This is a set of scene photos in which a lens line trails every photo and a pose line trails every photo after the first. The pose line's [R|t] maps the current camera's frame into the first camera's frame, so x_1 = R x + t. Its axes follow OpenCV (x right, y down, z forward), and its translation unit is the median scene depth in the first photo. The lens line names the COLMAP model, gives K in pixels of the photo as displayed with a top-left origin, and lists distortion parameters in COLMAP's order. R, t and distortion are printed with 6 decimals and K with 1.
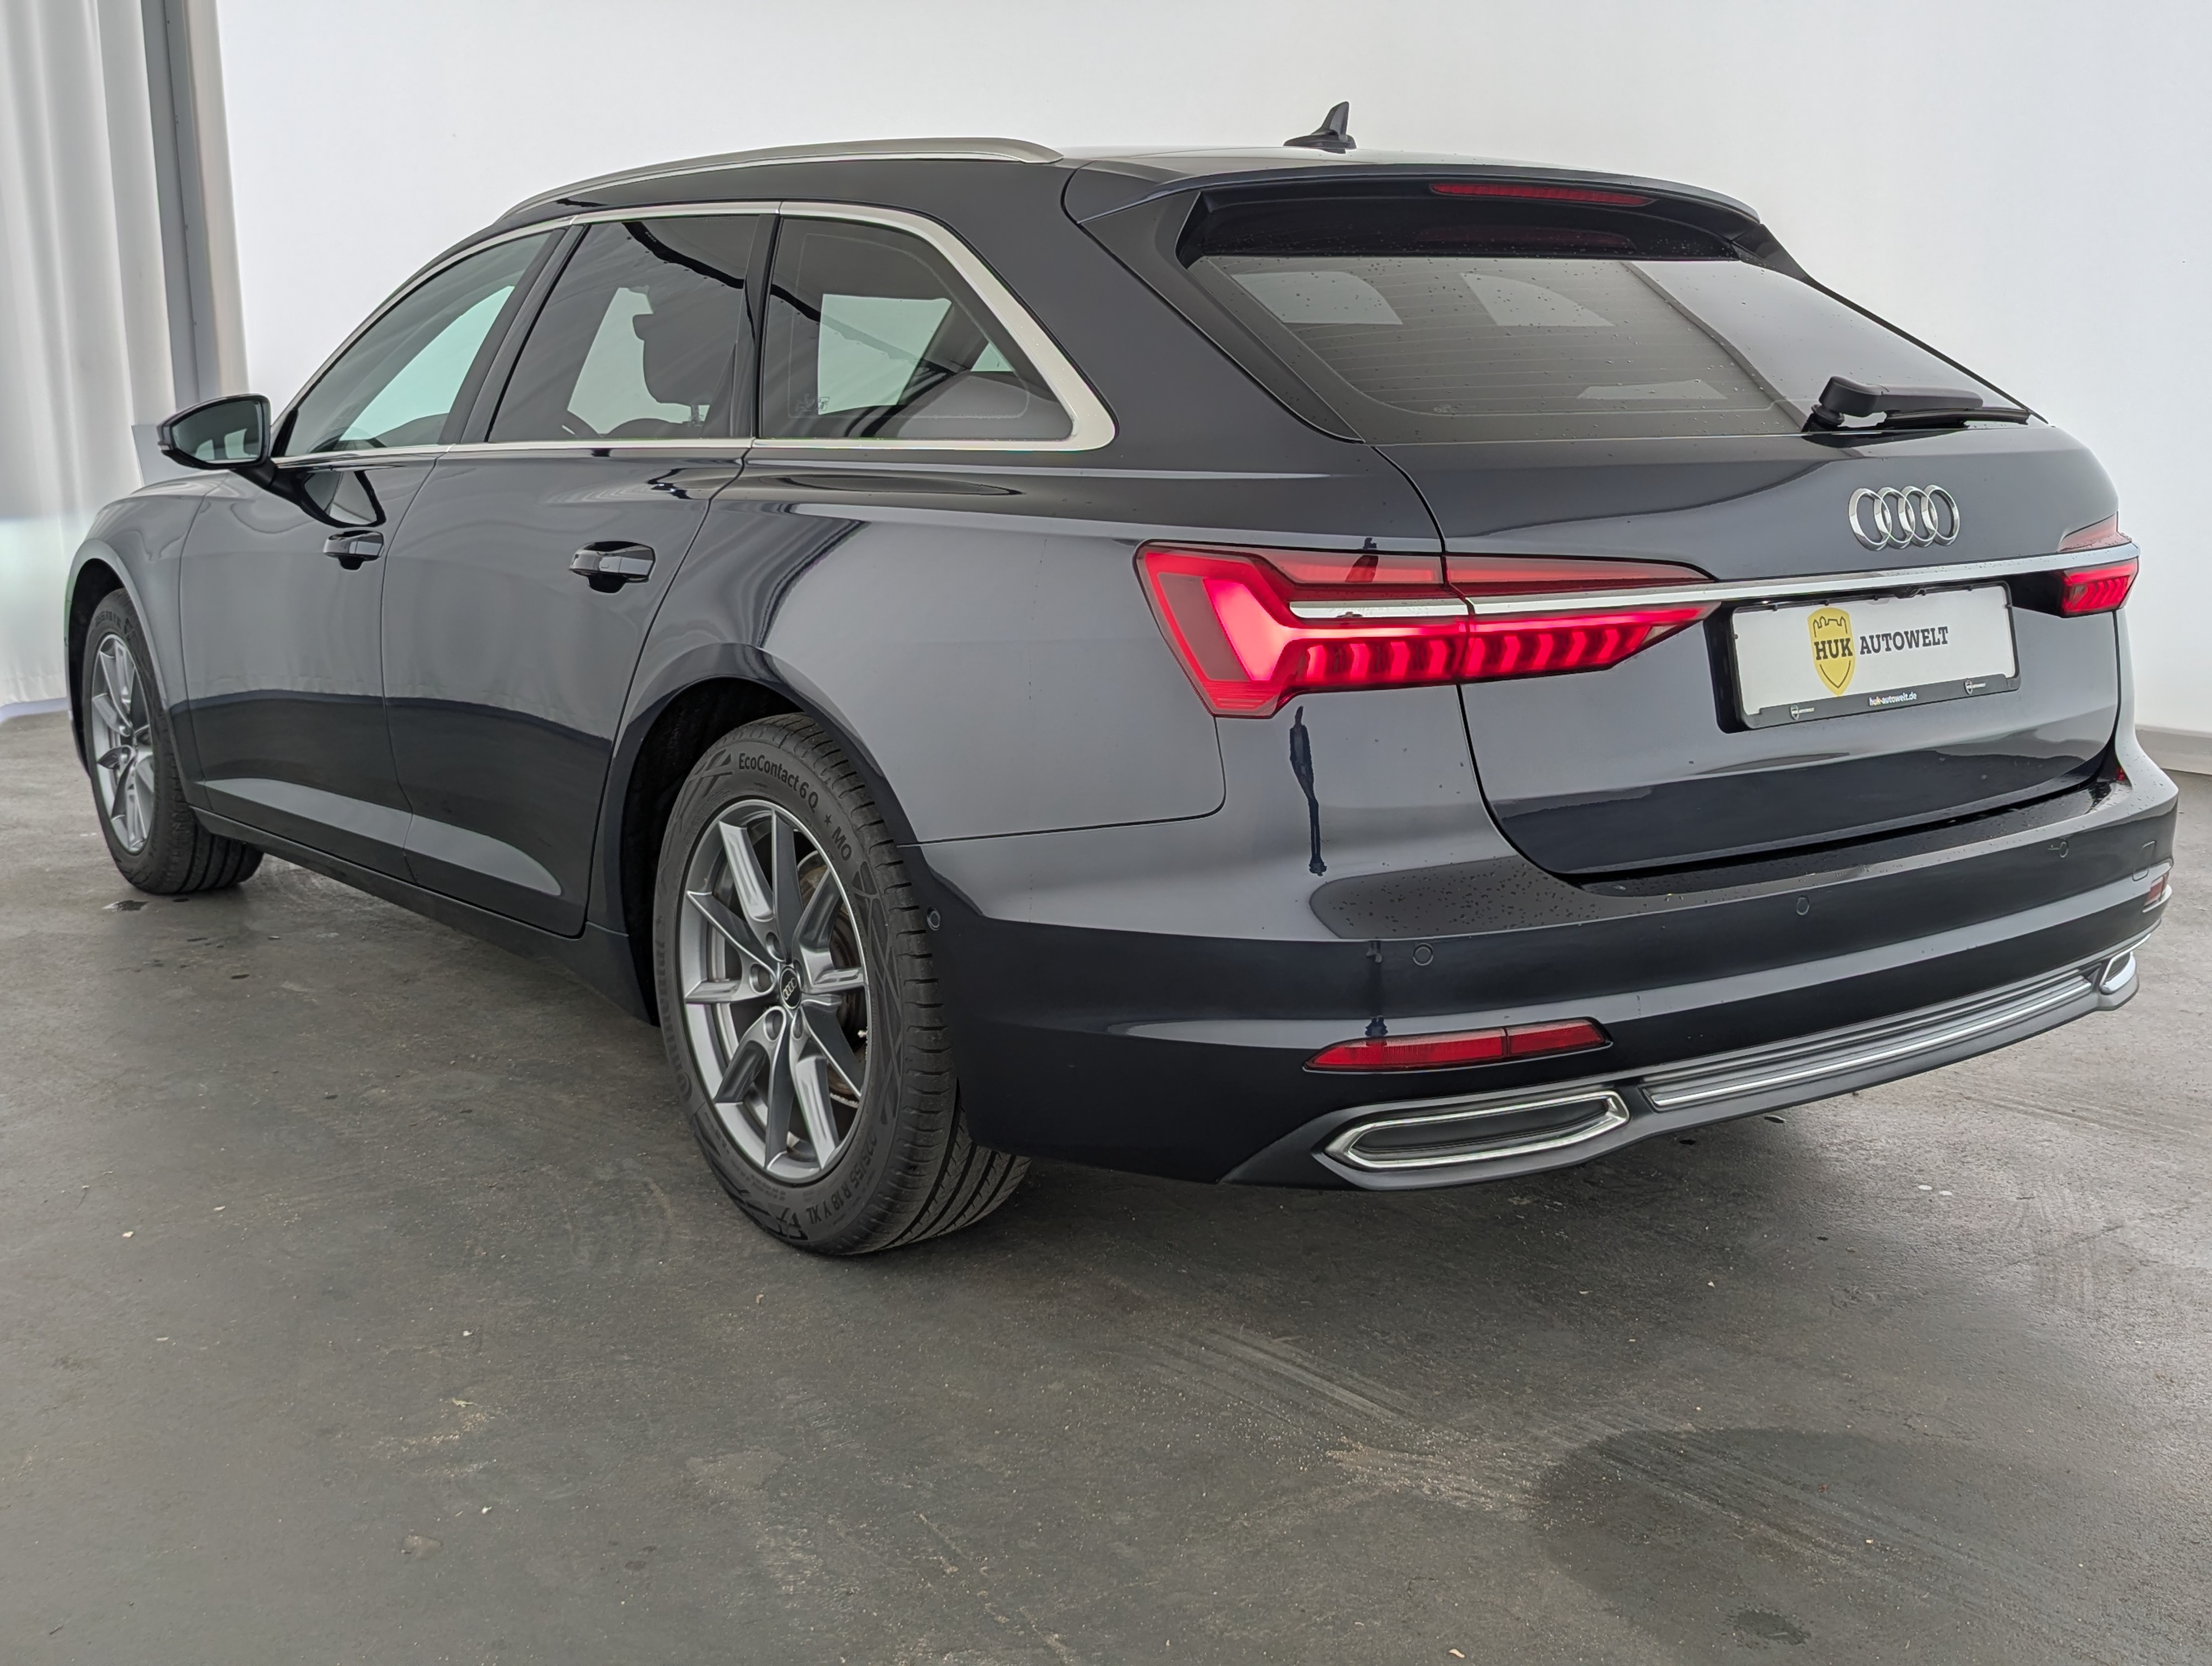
lens RADIAL K [[2232.9, 0, 1113.7], [0, 2232.9, 798.5], [0, 0, 1]] dist [0.059951, -0.075116]
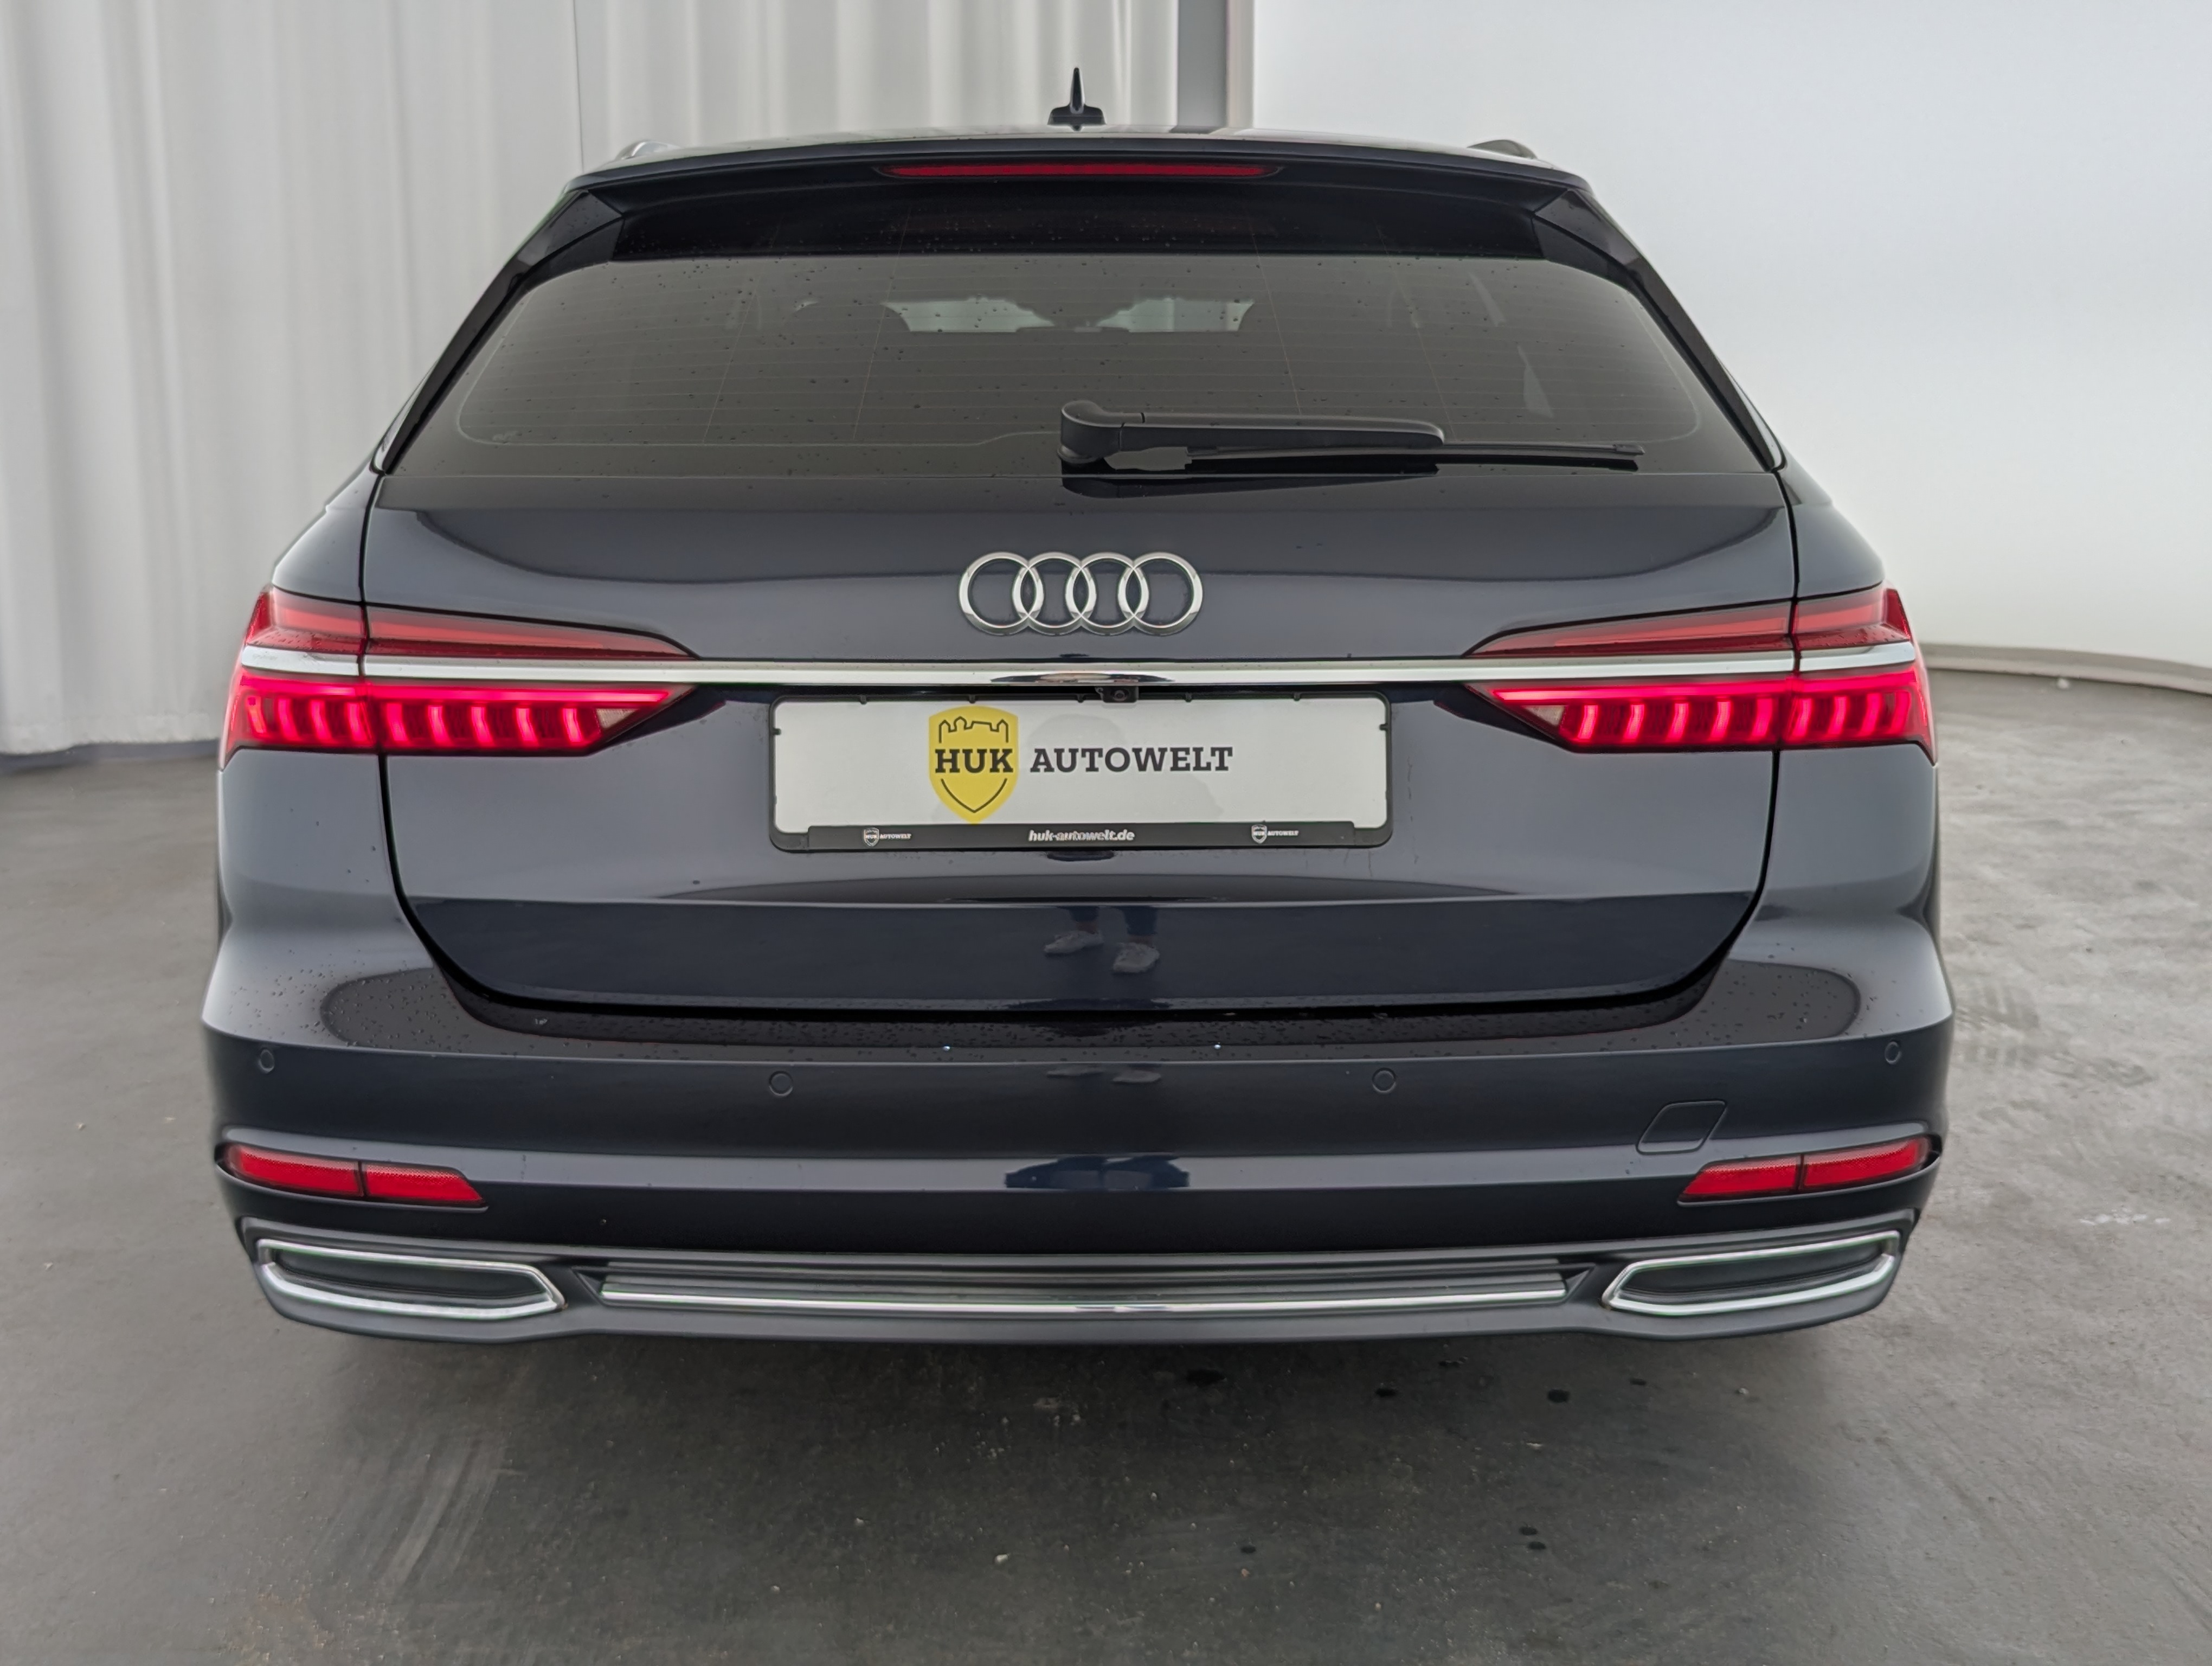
lens RADIAL K [[2262.4, 0, 1124.4], [0, 2262.4, 801.6], [0, 0, 1]] dist [0.059072, -0.121109]
pose [[0.813083, 0.104780, -0.572640, 0.777923], [-0.105911, 0.993877, 0.031477, -0.080014], [0.572432, 0.035056, 0.819202, 0.393150]]
